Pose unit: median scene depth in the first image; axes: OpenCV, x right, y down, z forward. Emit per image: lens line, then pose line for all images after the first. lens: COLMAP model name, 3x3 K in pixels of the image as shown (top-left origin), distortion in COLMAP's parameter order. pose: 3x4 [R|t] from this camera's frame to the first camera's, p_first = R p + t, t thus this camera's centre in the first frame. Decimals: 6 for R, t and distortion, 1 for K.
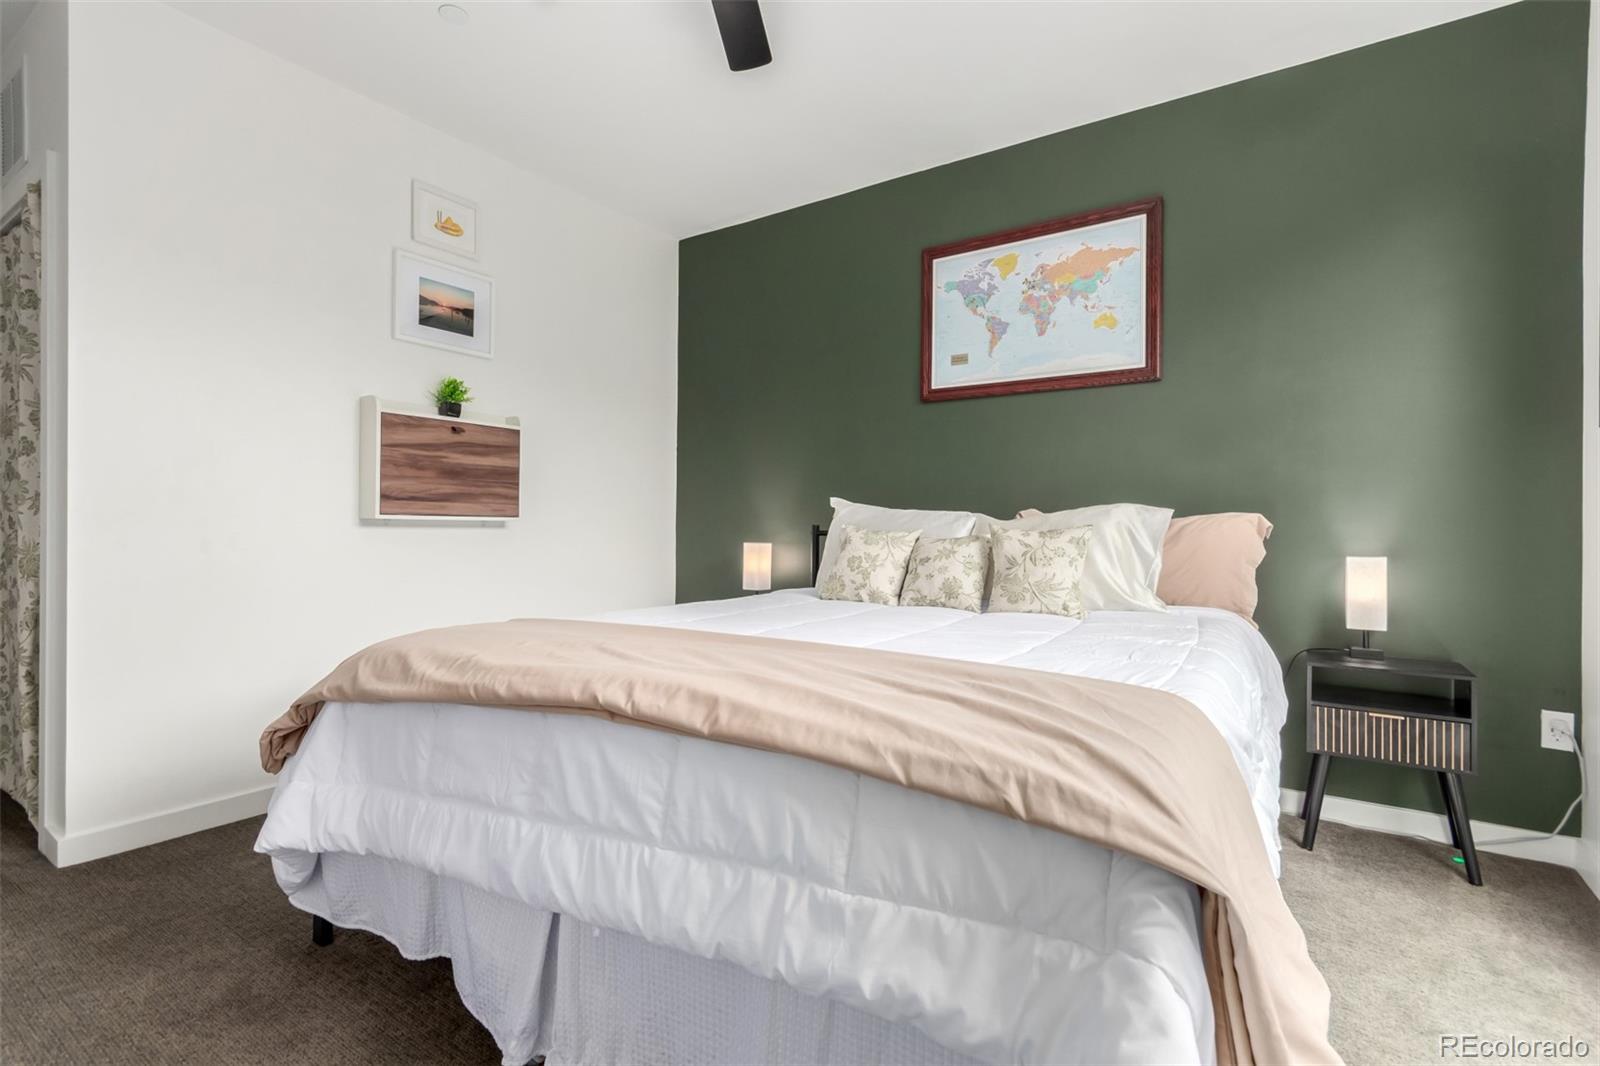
lens RADIAL K [[748.2, 0, 800.2], [0, 748.2, 525.5], [0, 0, 1]] dist [0.010883, -0.001545]
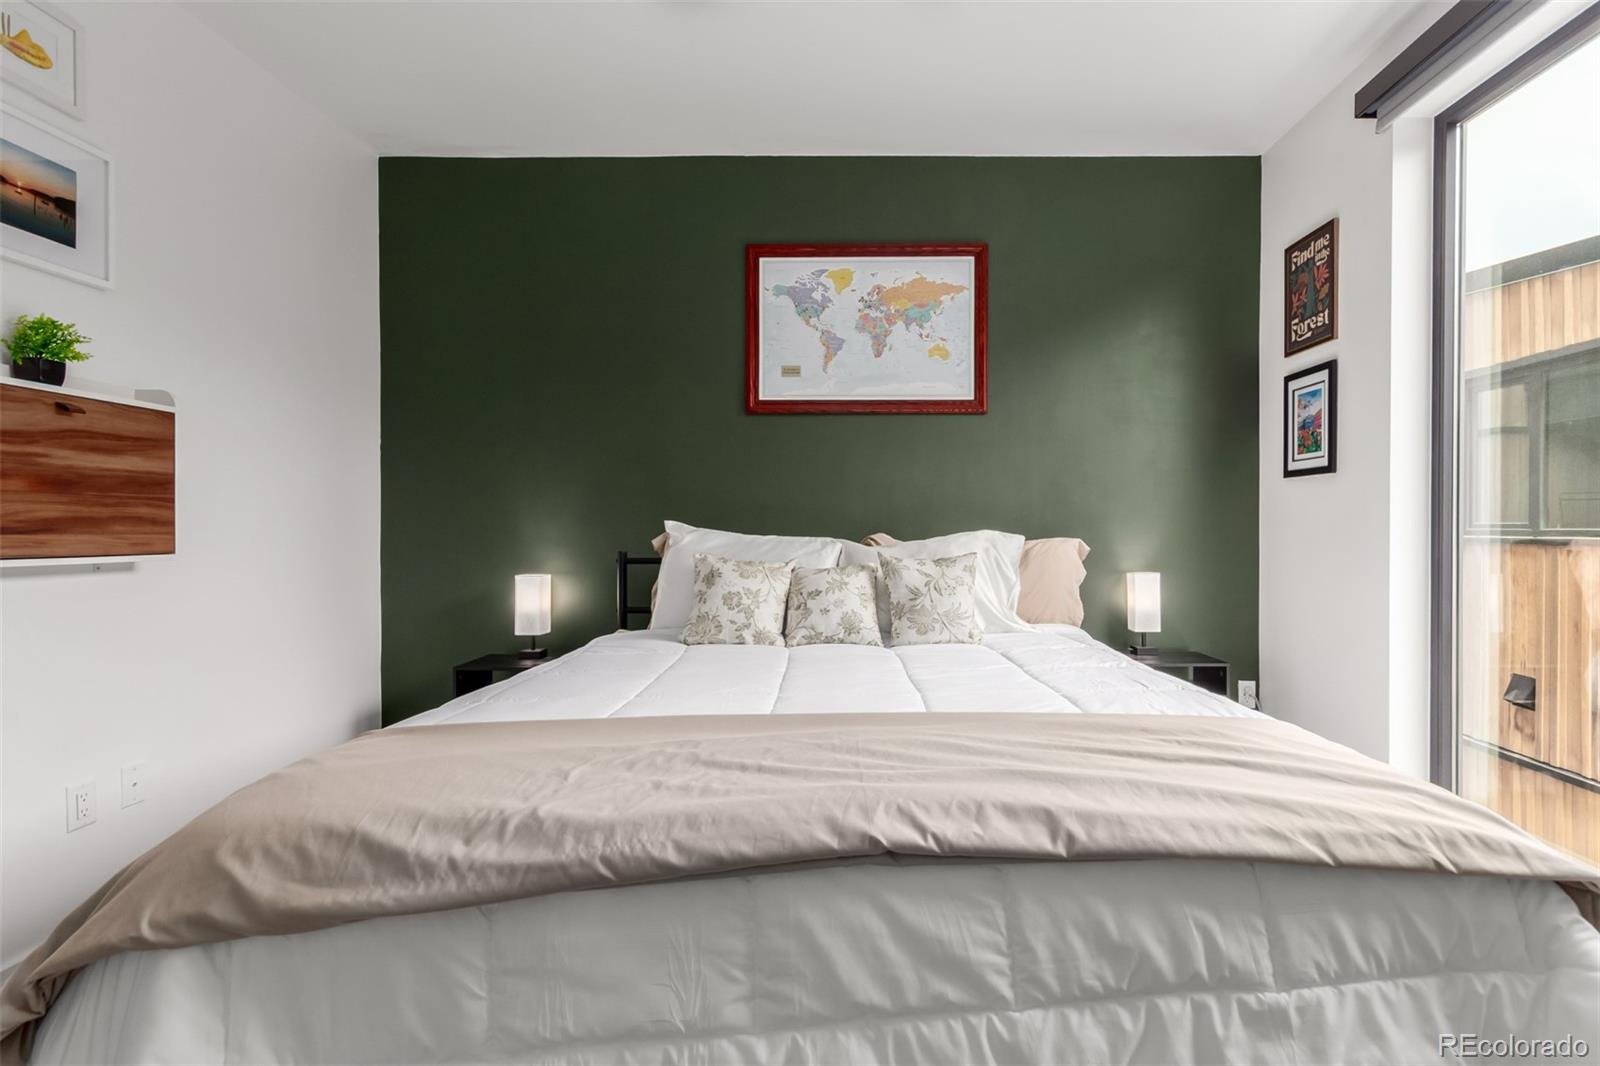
lens RADIAL K [[796.5, 0, 856.9], [0, 796.5, 530.4], [0, 0, 1]] dist [0.009202, -0.000141]
pose [[0.827677, -0.010847, 0.561100, -0.329498], [0.006744, 0.999933, 0.009382, -0.038622], [-0.561164, -0.003981, 0.827695, 0.159352]]
